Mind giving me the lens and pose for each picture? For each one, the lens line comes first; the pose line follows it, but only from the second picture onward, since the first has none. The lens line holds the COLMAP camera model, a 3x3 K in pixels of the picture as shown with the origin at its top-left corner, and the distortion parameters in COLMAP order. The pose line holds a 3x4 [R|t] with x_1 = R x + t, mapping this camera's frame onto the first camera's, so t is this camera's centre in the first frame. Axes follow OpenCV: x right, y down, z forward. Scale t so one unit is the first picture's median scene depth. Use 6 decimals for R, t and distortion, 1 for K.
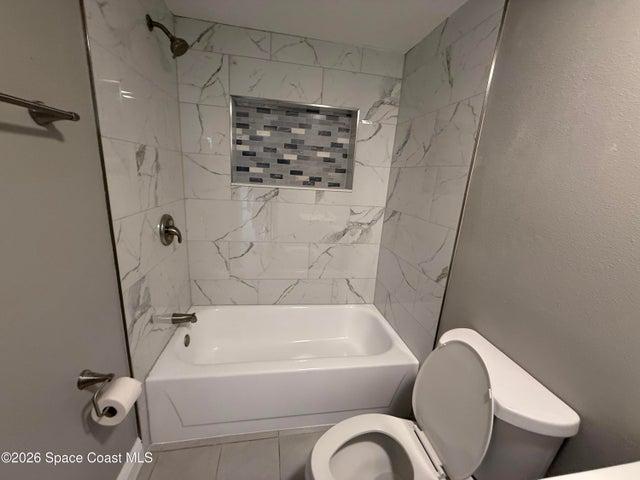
lens RADIAL K [[254.6, 0, 321.3], [0, 254.6, 240.0], [0, 0, 1]] dist [0.001450, -0.000628]
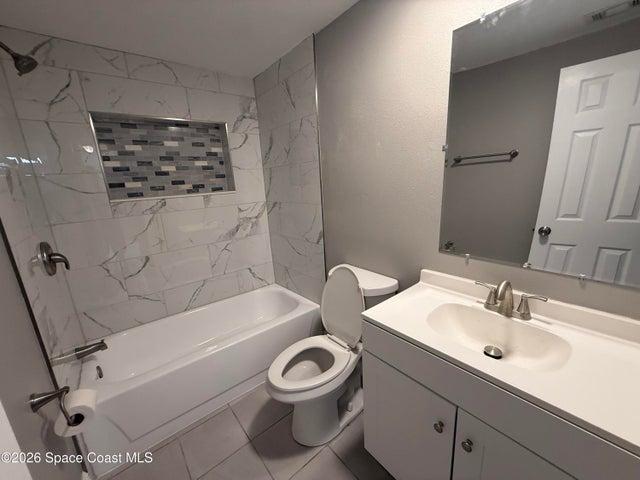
lens RADIAL K [[254.6, 0, 318.5], [0, 254.6, 241.0], [0, 0, 1]] dist [0.001450, -0.000628]
pose [[0.866414, -0.226389, 0.445056, -0.134794], [0.233980, 0.971472, 0.038663, 0.077073], [-0.441112, 0.070636, 0.894668, -0.215339]]
